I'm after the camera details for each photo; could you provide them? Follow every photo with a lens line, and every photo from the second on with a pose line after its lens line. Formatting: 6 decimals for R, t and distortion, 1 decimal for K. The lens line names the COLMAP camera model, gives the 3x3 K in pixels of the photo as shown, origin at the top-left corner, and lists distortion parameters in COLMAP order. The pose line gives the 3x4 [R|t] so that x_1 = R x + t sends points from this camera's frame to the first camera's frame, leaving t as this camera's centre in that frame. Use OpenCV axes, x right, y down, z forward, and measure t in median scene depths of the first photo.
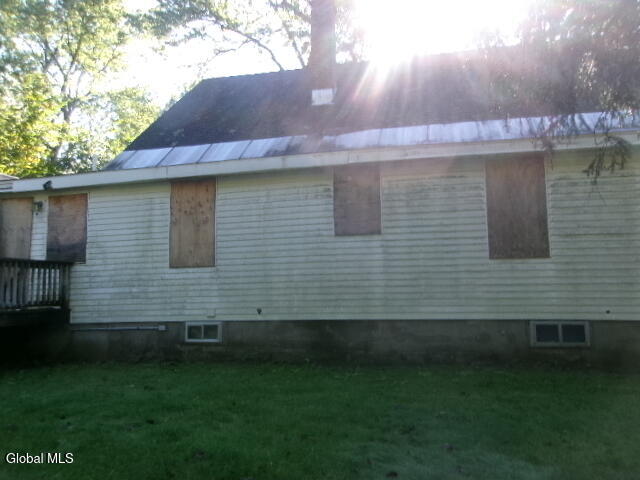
lens RADIAL K [[501.6, 0, 323.7], [0, 501.6, 239.8], [0, 0, 1]] dist [-0.032894, 0.064653]
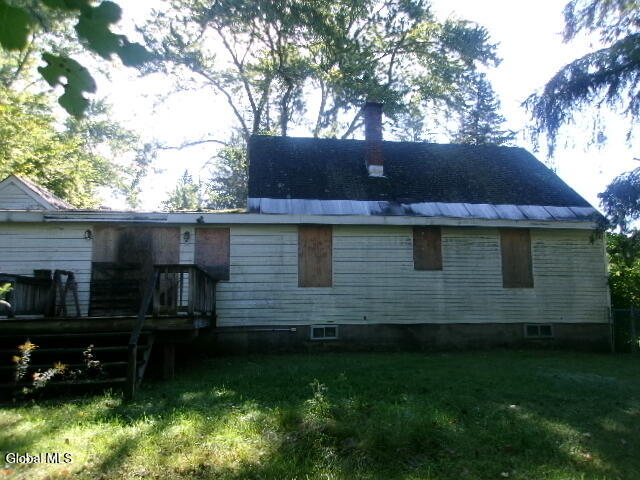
lens RADIAL K [[501.6, 0, 323.7], [0, 501.6, 239.8], [0, 0, 1]] dist [-0.032894, 0.064653]
pose [[0.937814, 0.062023, 0.341553, -0.771068], [-0.047634, 0.997594, -0.050364, -0.008798], [-0.343855, 0.030963, 0.938512, -0.370115]]
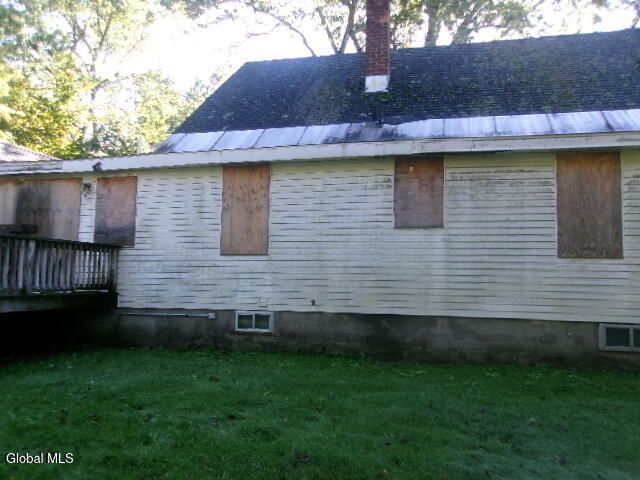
lens RADIAL K [[501.6, 0, 323.7], [0, 501.6, 239.8], [0, 0, 1]] dist [-0.032894, 0.064653]
pose [[0.999230, 0.033423, -0.020571, -0.092246], [-0.032923, 0.999165, 0.024185, -0.004136], [0.021362, -0.023489, 0.999496, 0.026686]]
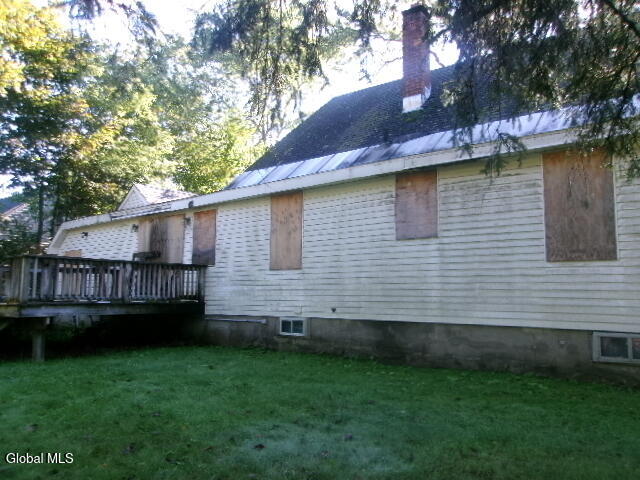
lens RADIAL K [[501.6, 0, 323.7], [0, 501.6, 239.8], [0, 0, 1]] dist [-0.032894, 0.064653]
pose [[0.903946, -0.022319, -0.427064, 0.323982], [0.021293, 0.999748, -0.007177, -0.003972], [0.427117, -0.002606, 0.904193, -0.002407]]
